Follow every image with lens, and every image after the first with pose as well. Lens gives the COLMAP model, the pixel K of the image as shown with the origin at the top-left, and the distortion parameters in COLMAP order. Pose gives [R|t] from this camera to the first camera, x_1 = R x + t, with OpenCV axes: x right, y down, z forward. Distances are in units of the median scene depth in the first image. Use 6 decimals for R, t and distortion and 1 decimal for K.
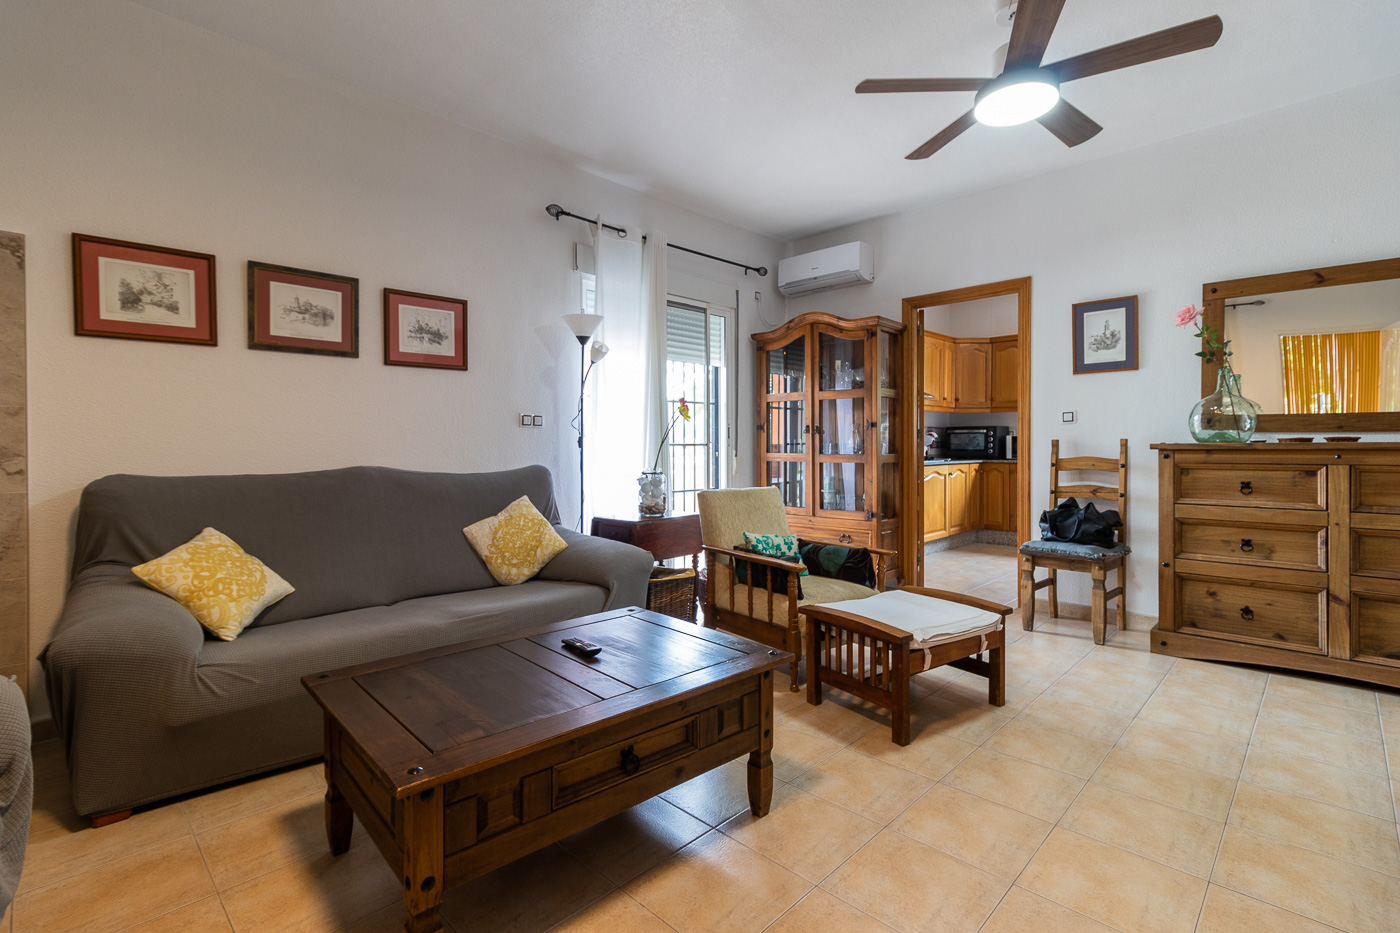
lens RADIAL K [[657.4, 0, 697.2], [0, 657.4, 452.5], [0, 0, 1]] dist [-0.001495, 0.000237]
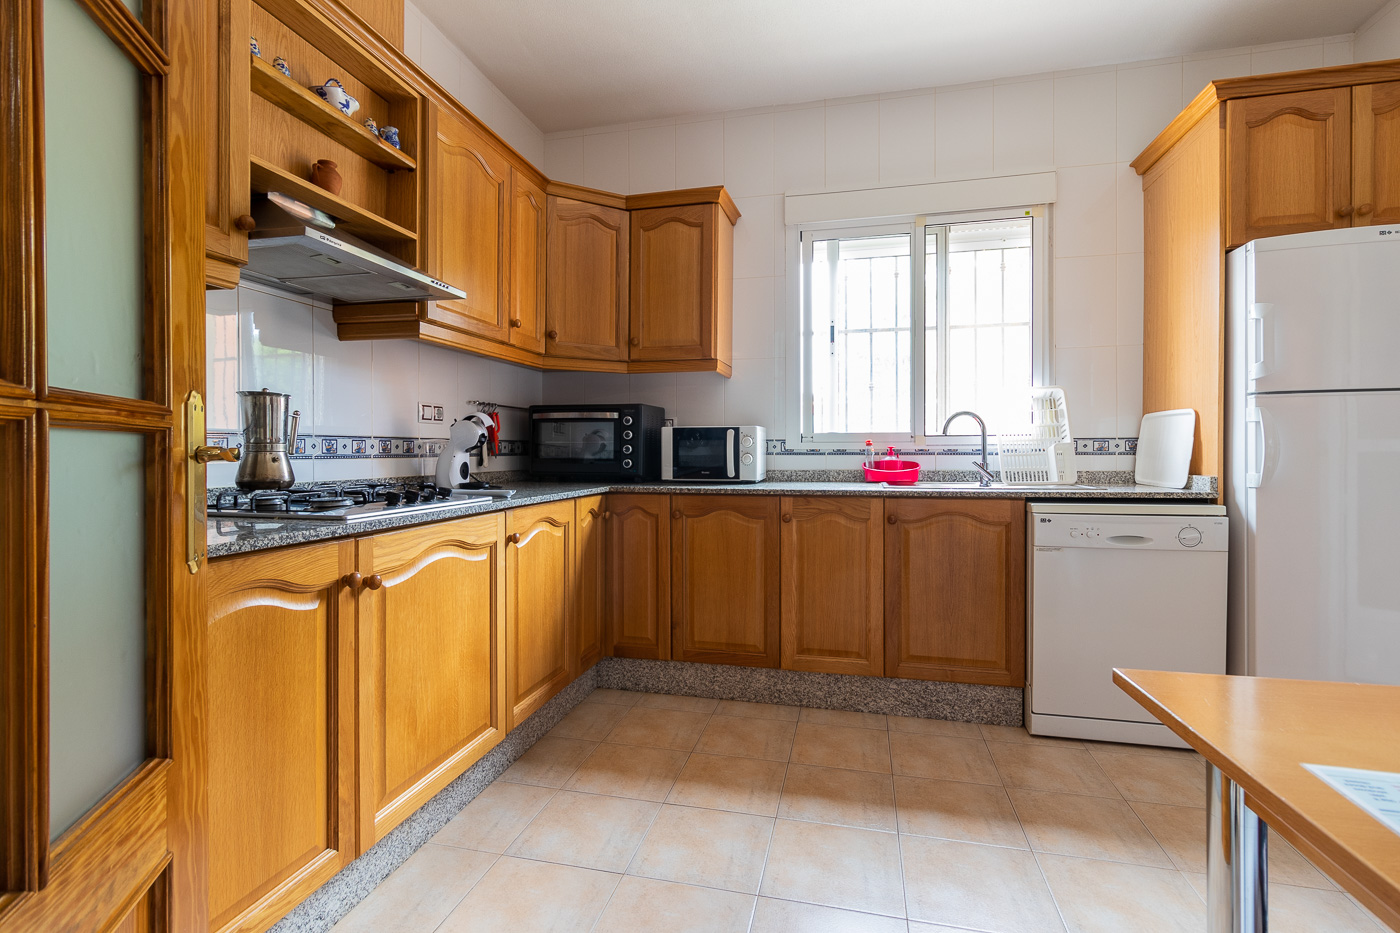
lens RADIAL K [[657.4, 0, 697.2], [0, 657.4, 452.5], [0, 0, 1]] dist [-0.001495, 0.000237]
pose [[0.864514, -0.000676, 0.502609, 0.293996], [0.003789, 0.999979, -0.005173, -0.006902], [-0.502595, 0.006376, 0.864499, 0.660048]]
